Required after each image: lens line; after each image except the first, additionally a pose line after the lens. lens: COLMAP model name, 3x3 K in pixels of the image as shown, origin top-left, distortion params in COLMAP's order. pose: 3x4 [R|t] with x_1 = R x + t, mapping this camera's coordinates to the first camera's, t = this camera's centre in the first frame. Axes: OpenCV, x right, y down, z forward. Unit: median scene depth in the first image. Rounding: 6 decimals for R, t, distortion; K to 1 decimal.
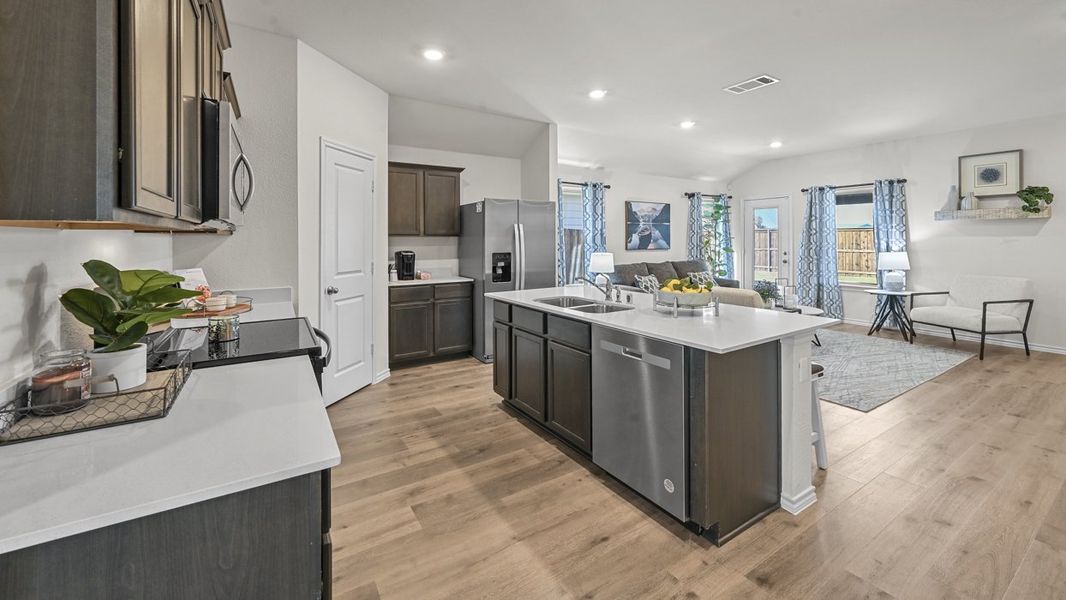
lens RADIAL K [[421.8, 0, 531.3], [0, 421.8, 239.1], [0, 0, 1]] dist [0.000542, 0.000514]
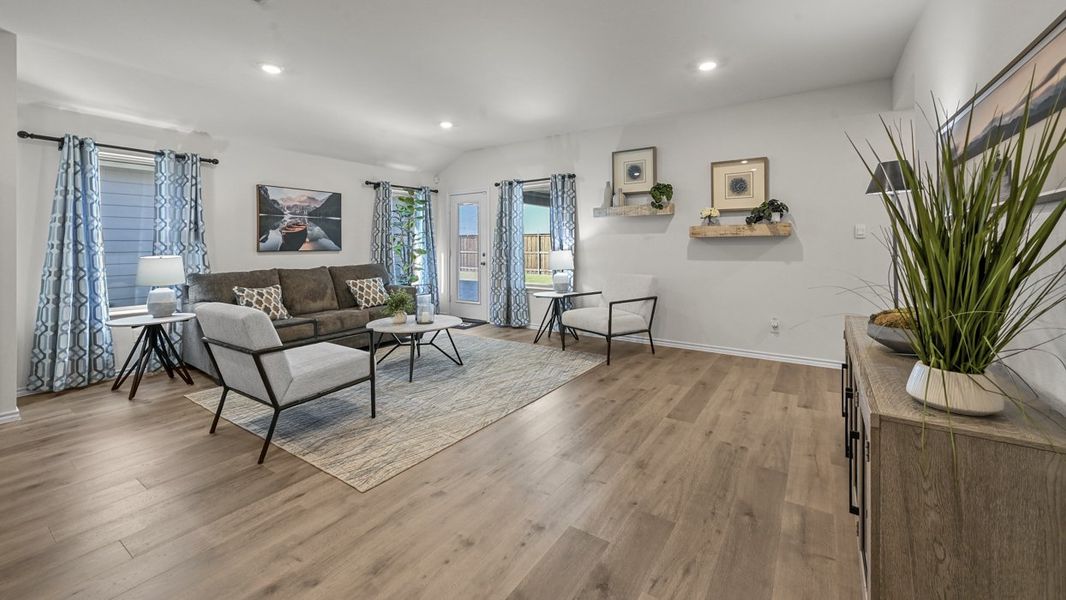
lens RADIAL K [[421.8, 0, 529.6], [0, 421.8, 245.7], [0, 0, 1]] dist [0.000542, 0.000514]
pose [[0.919002, -0.003401, 0.394239, 0.505743], [0.003036, 0.999994, 0.001550, 0.020811], [-0.394242, -0.000228, 0.919007, 0.201416]]
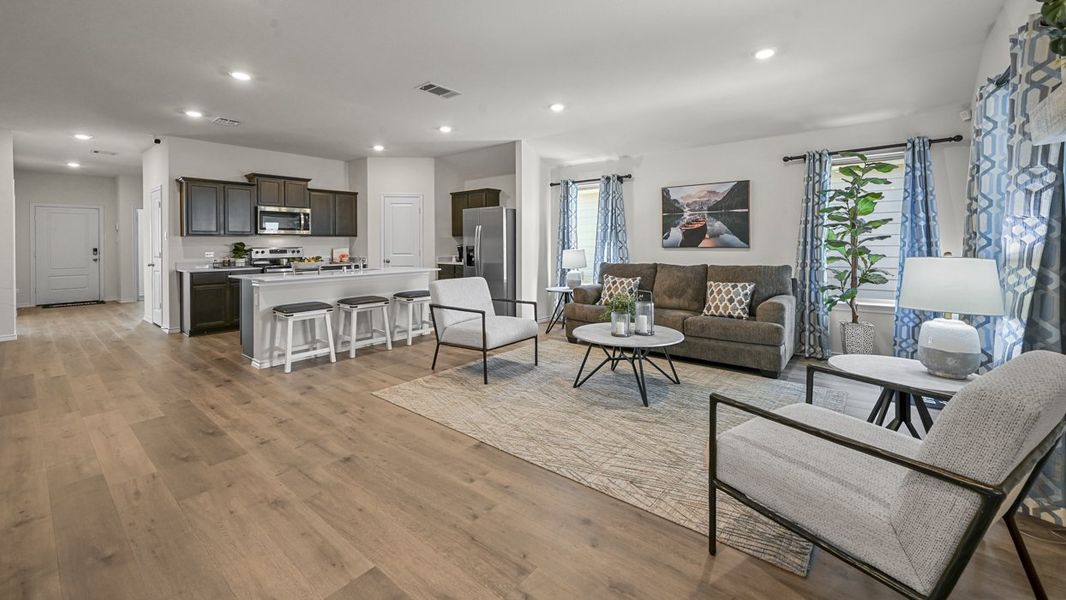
lens RADIAL K [[421.8, 0, 534.7], [0, 421.8, 243.1], [0, 0, 1]] dist [0.000542, 0.000514]
pose [[0.313021, -0.000122, -0.949746, 1.268162], [0.006686, 0.999975, 0.002075, 0.018300], [0.949723, -0.006999, 0.313014, 0.695672]]
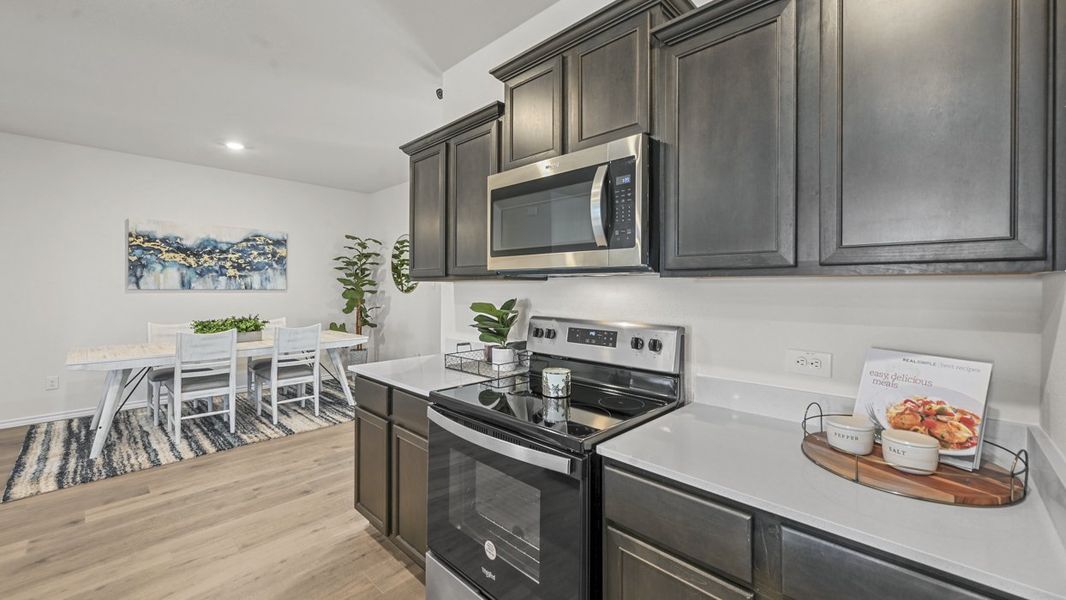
lens RADIAL K [[421.8, 0, 528.9], [0, 421.8, 285.3], [0, 0, 1]] dist [0.000542, 0.000514]
pose [[-0.971646, -0.001683, -0.236436, -0.159600], [-0.000981, 0.999995, -0.003085, 0.000267], [0.236440, -0.002765, -0.971642, 0.670977]]
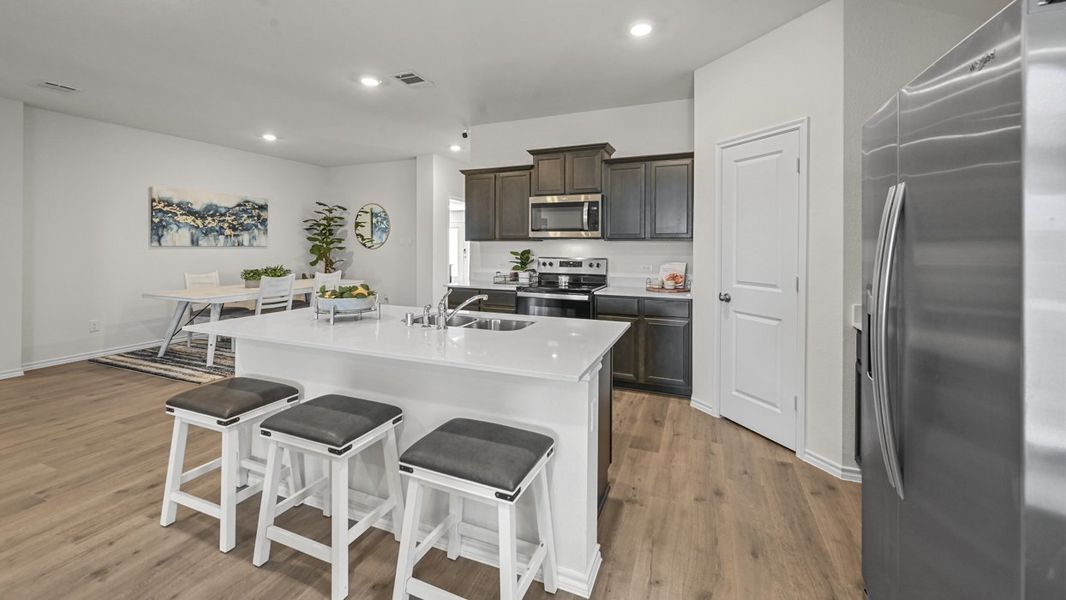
lens RADIAL K [[421.8, 0, 529.1], [0, 421.8, 244.3], [0, 0, 1]] dist [0.000542, 0.000514]
pose [[-0.821596, -0.000630, -0.570070, 0.289607], [-0.001058, 0.999999, 0.000420, 0.000549], [0.570069, 0.000948, -0.821596, 1.021840]]
